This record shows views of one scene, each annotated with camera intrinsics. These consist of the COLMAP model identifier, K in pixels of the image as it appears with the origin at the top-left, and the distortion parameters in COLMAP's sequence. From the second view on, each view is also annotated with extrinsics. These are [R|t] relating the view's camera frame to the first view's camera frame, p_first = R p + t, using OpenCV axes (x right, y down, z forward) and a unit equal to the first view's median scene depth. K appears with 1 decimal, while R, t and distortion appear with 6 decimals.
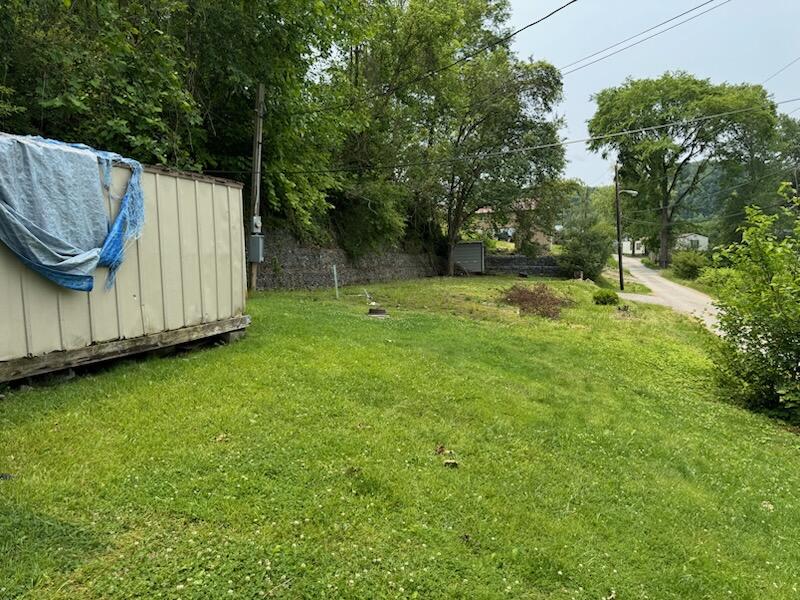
lens RADIAL K [[575.1, 0, 400.0], [0, 575.1, 300.0], [0, 0, 1]] dist [0.088088, -0.075409]
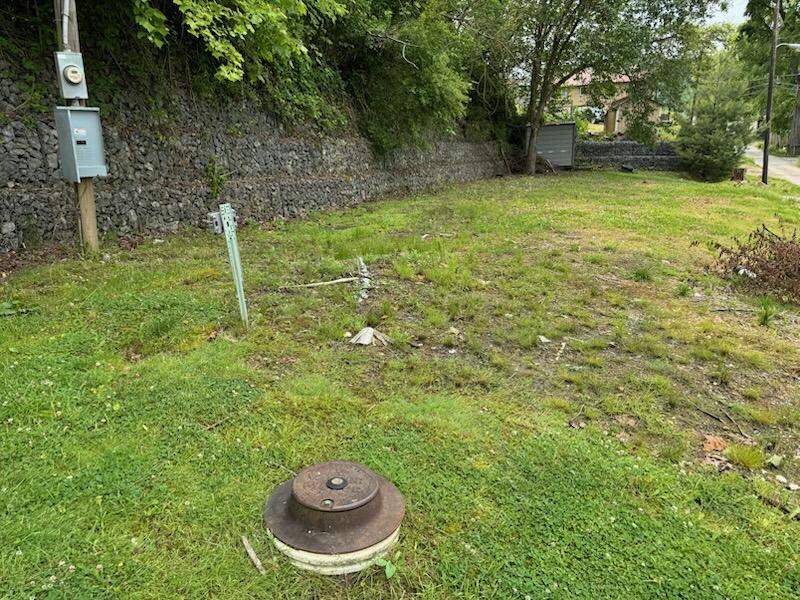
lens RADIAL K [[575.1, 0, 400.0], [0, 575.1, 300.0], [0, 0, 1]] dist [0.088088, -0.075409]
pose [[0.994996, 0.017254, -0.098410, 0.001358], [0.001658, 0.981987, 0.188941, -0.025544], [0.099897, -0.188159, 0.977045, 0.265676]]
